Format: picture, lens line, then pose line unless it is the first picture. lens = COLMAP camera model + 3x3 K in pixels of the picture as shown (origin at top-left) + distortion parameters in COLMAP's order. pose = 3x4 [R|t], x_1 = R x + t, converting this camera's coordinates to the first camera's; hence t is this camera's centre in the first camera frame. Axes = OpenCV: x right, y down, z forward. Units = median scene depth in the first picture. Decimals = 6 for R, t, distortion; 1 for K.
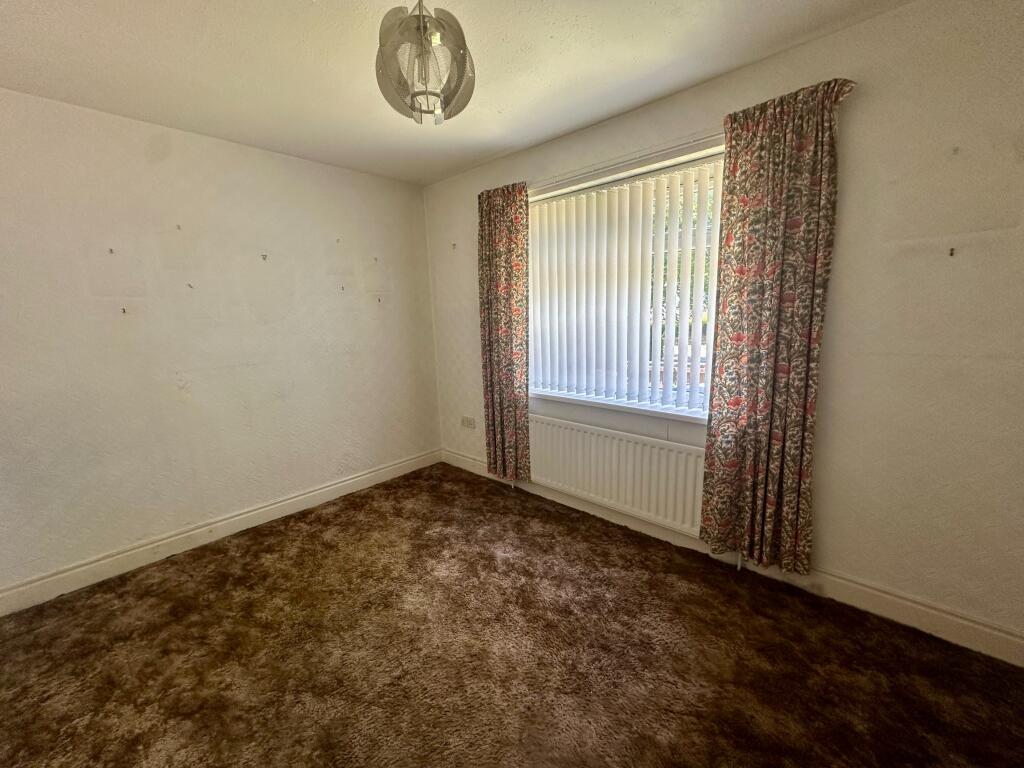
lens RADIAL K [[408.3, 0, 512.5], [0, 408.3, 383.1], [0, 0, 1]] dist [-0.005962, 0.000504]
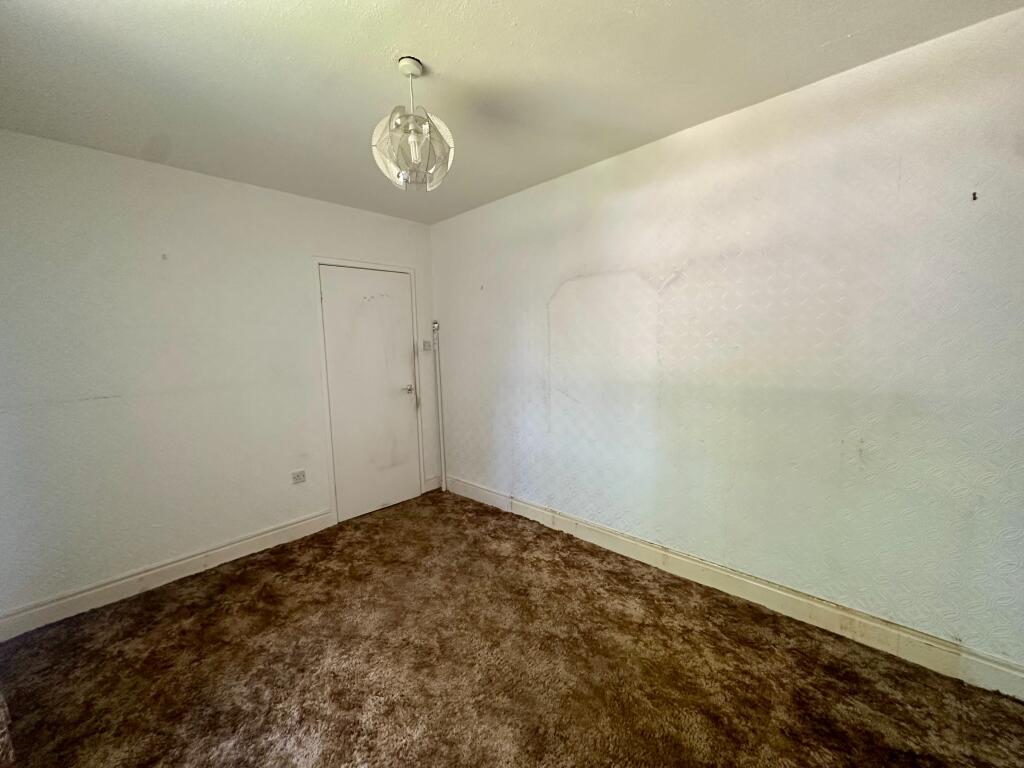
lens RADIAL K [[408.3, 0, 512.0], [0, 408.3, 384.1], [0, 0, 1]] dist [-0.005962, 0.000504]
pose [[-0.998397, 0.054617, 0.014869, -0.374921], [0.056603, 0.961112, 0.270296, -0.313133], [0.000472, 0.270705, -0.962662, 1.852043]]
